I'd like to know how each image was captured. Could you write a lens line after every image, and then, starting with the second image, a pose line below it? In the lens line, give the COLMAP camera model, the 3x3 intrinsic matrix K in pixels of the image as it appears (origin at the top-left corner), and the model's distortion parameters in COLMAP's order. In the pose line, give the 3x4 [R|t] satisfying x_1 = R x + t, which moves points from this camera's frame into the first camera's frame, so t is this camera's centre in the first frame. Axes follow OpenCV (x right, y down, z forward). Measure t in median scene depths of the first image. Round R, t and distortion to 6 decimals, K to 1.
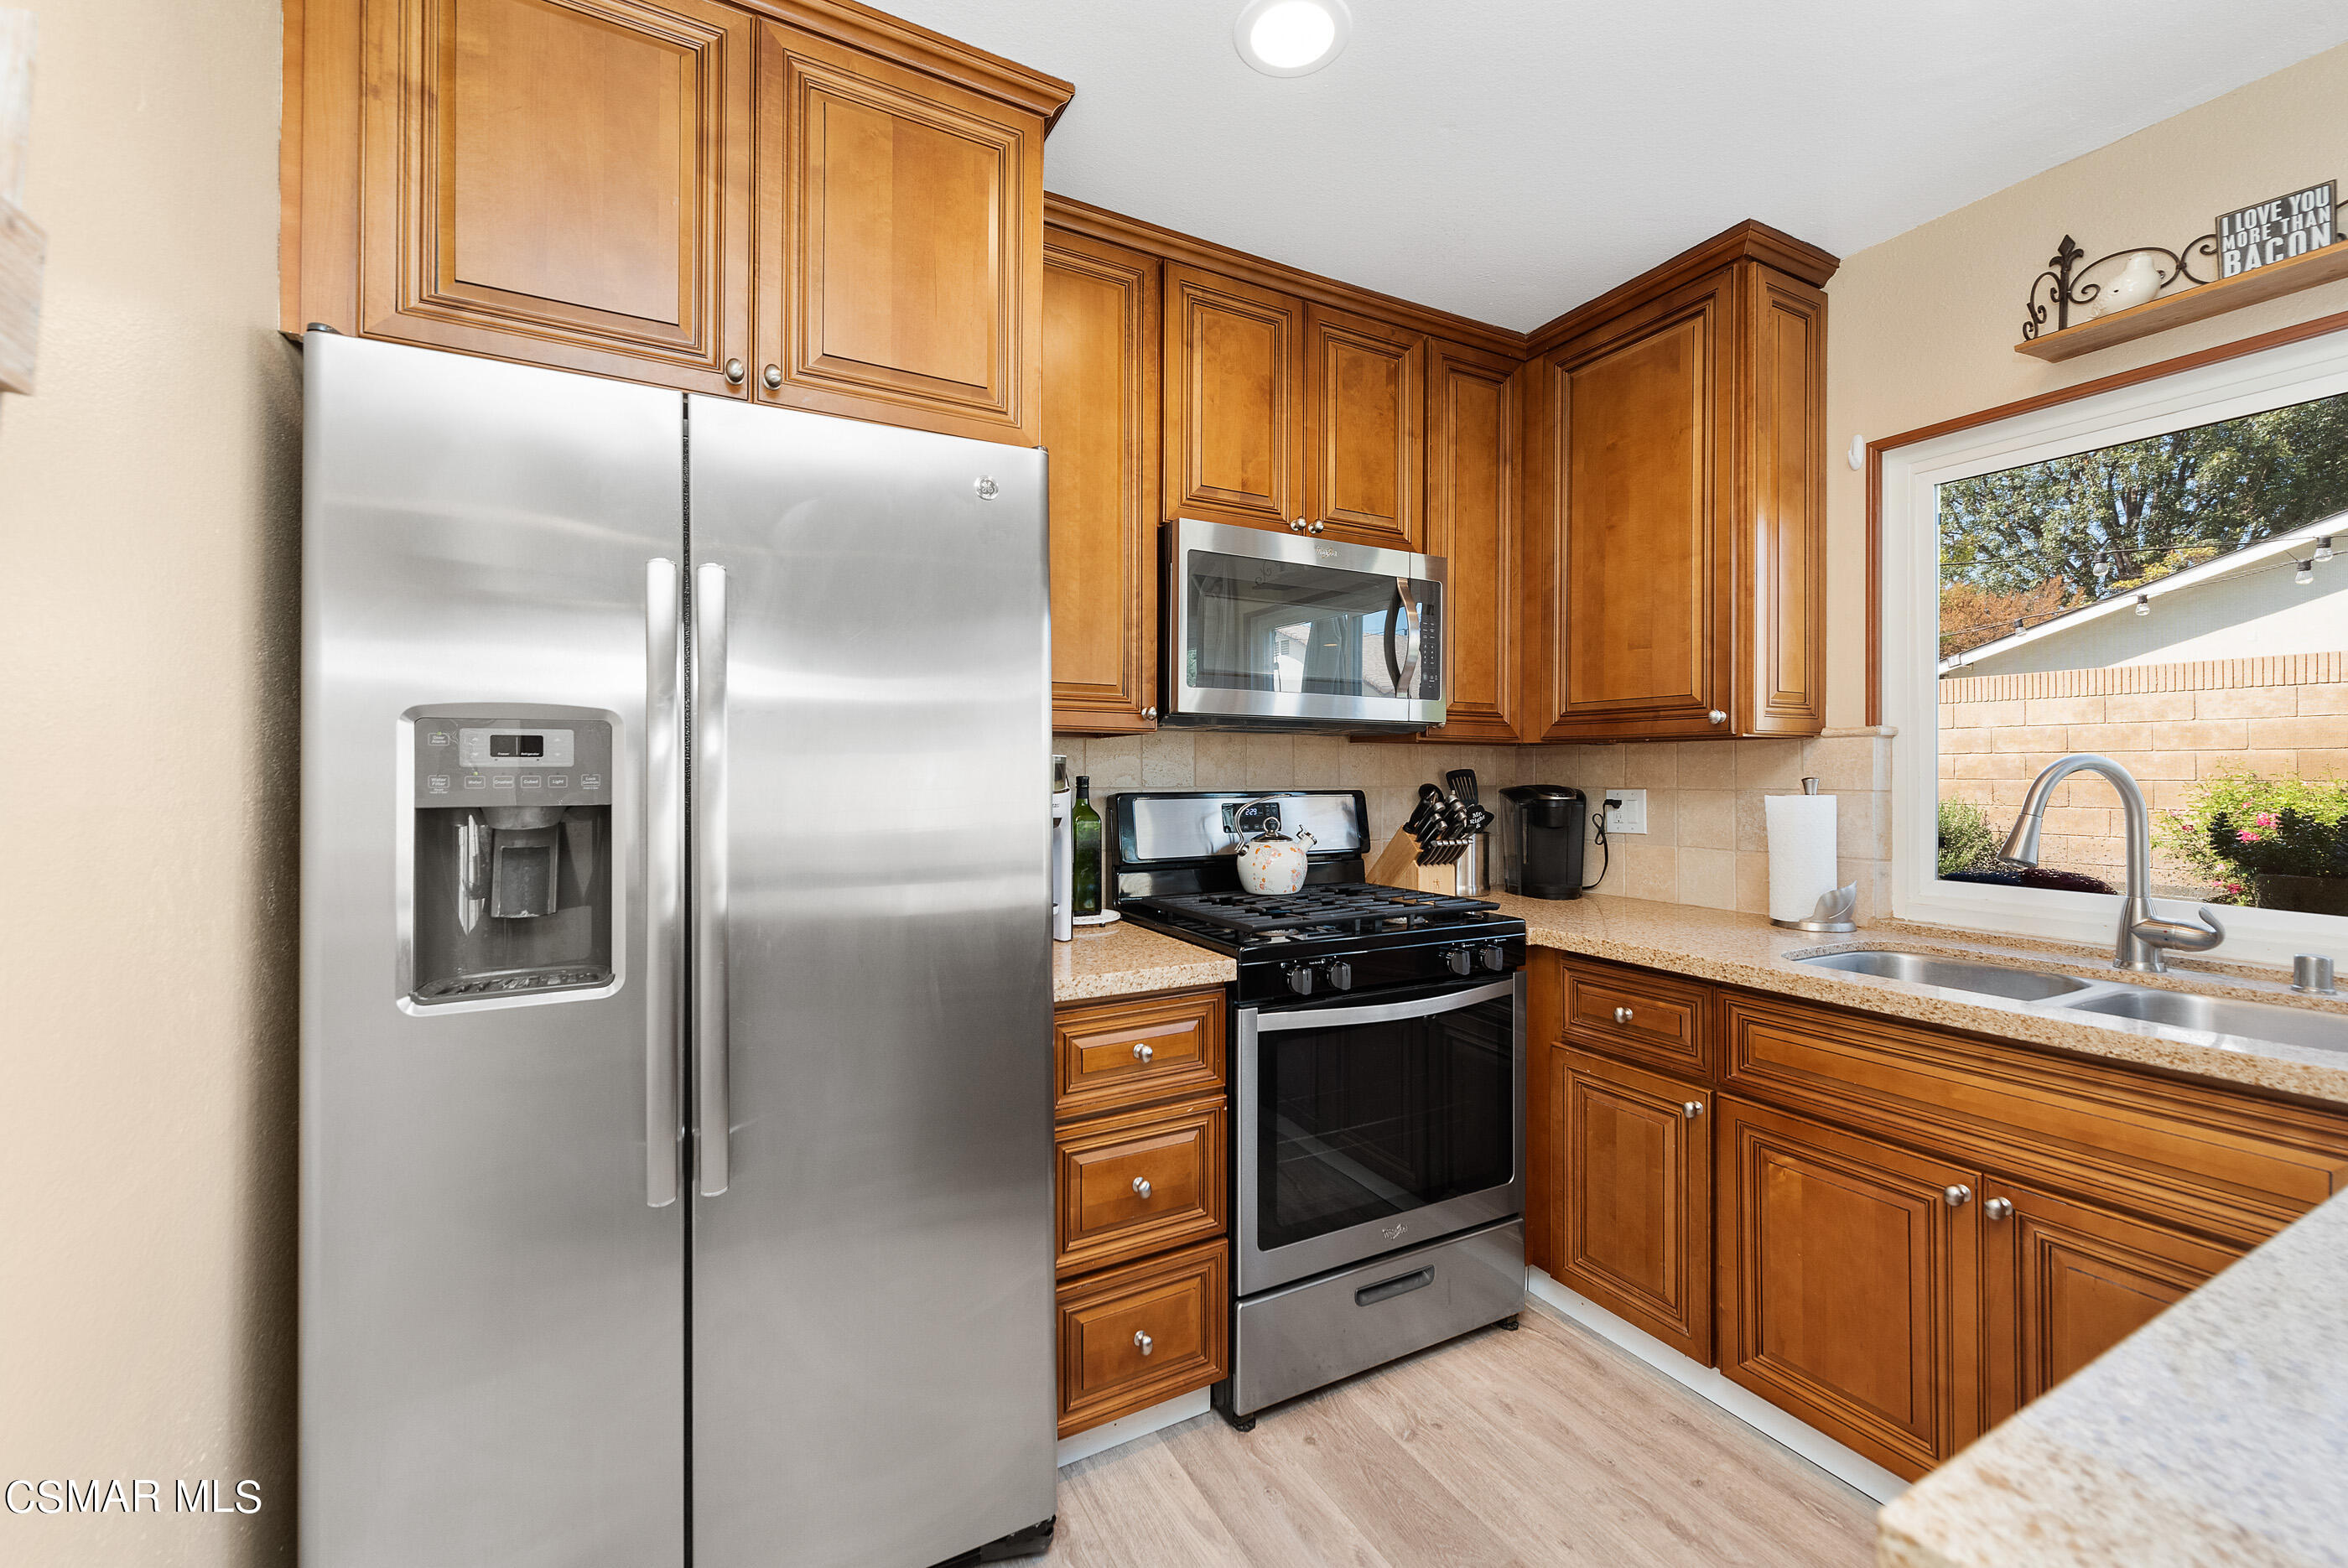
lens RADIAL K [[937.1, 0, 1186.3], [0, 937.1, 768.9], [0, 0, 1]] dist [0.020478, -0.007079]
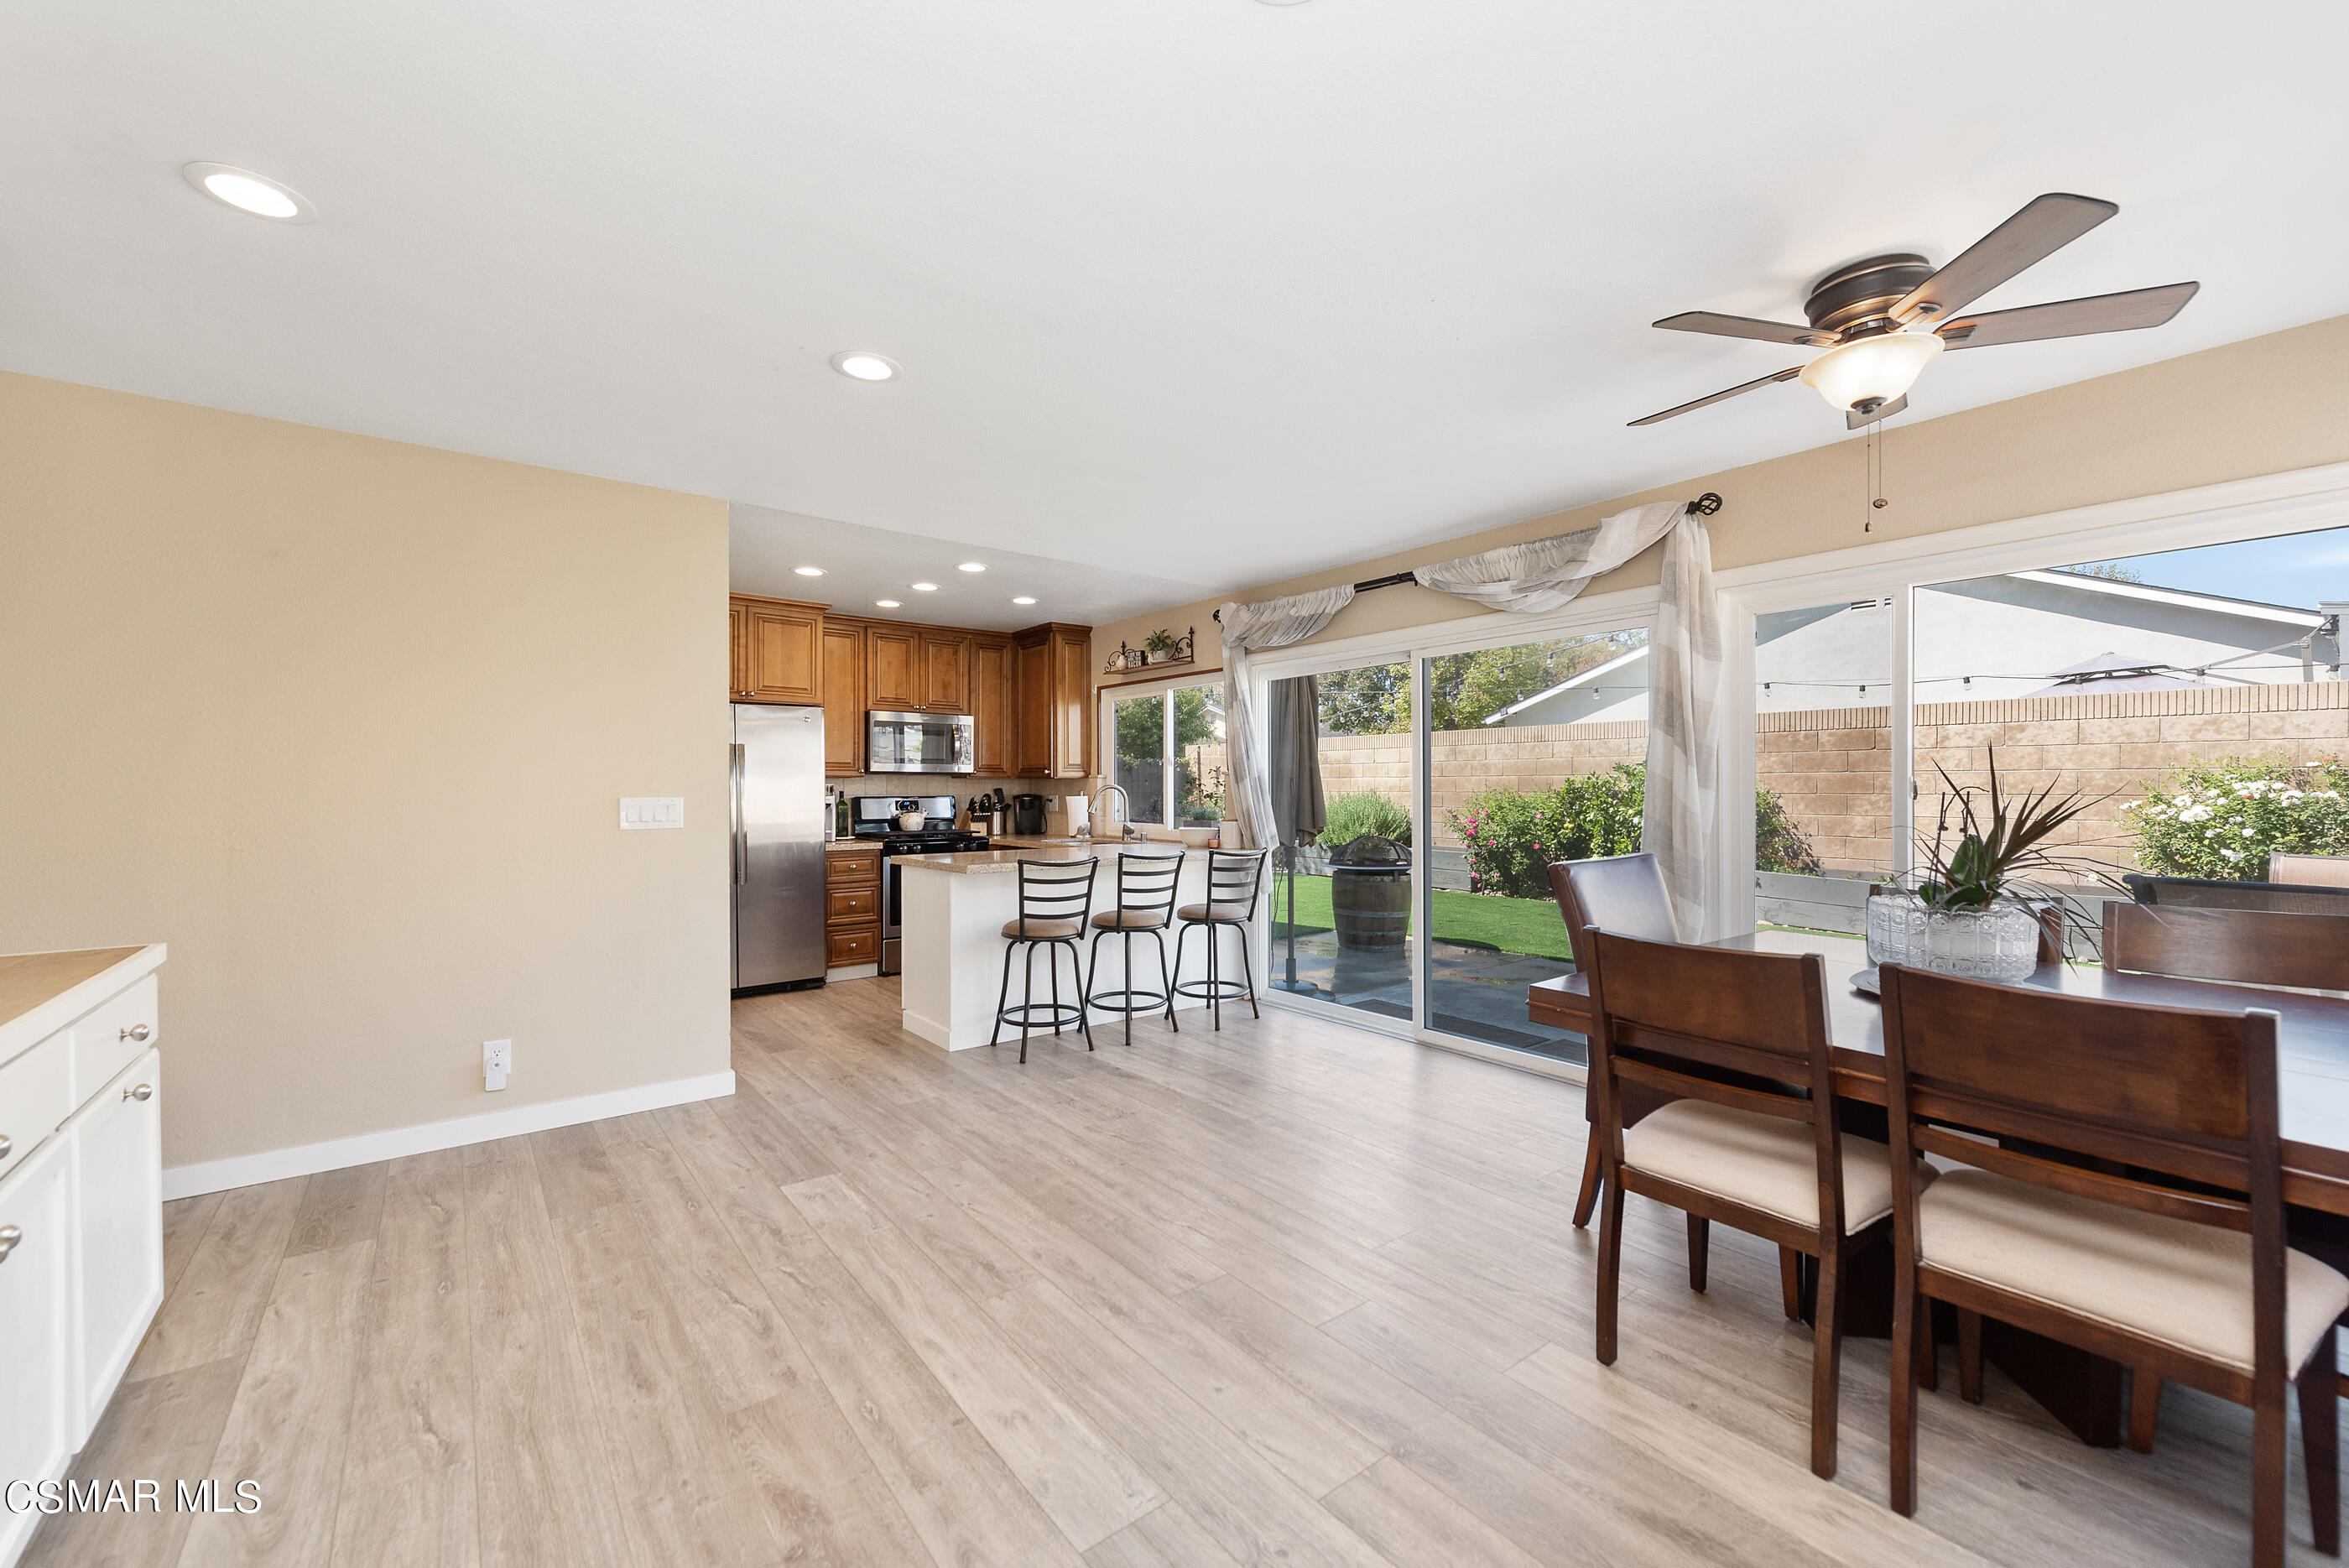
lens RADIAL K [[931.9, 0, 1171.0], [0, 931.9, 779.4], [0, 0, 1]] dist [0.013602, -0.000529]
pose [[0.988414, -0.000603, 0.151784, 0.492114], [0.001493, 0.999982, -0.005749, -0.011230], [-0.151778, 0.005909, 0.988397, -2.175390]]
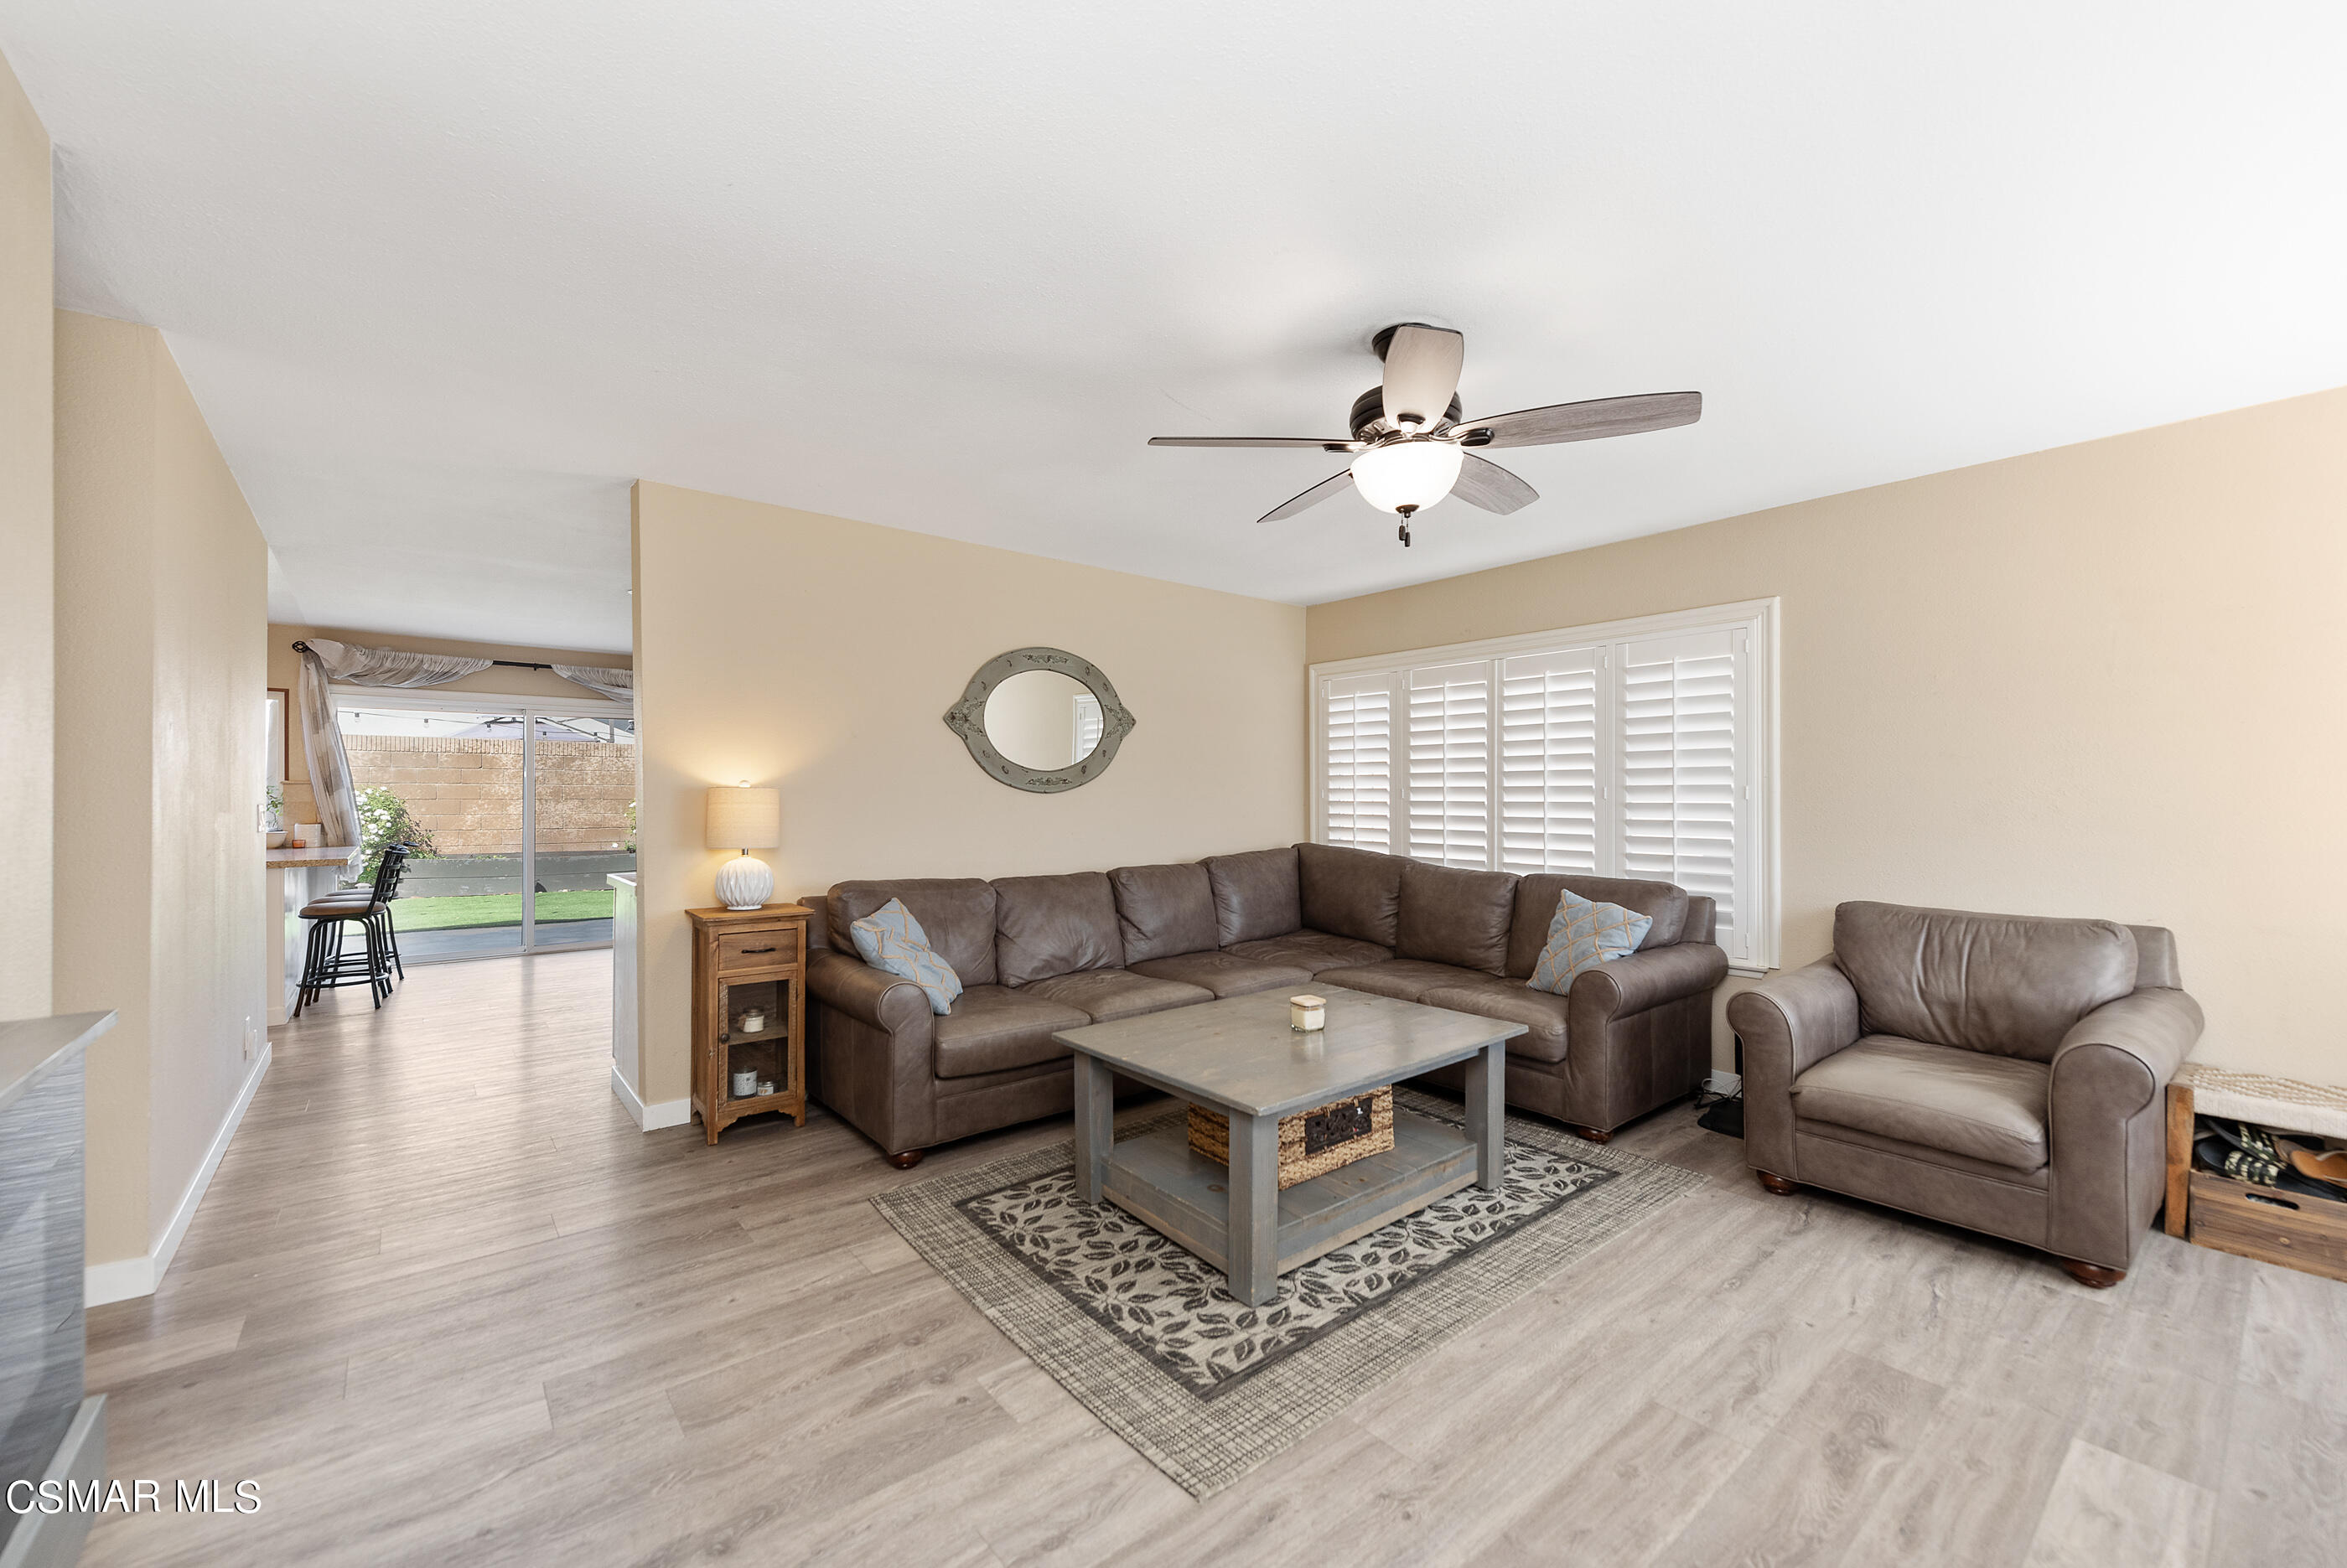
lens RADIAL K [[936.7, 0, 1185.8], [0, 936.7, 768.9], [0, 0, 1]] dist [0.020478, -0.007079]
pose [[-0.189174, 0.026551, 0.981585, -2.499354], [-0.006476, 0.999579, -0.028286, -0.018597], [-0.981922, -0.011708, -0.188922, -1.864119]]
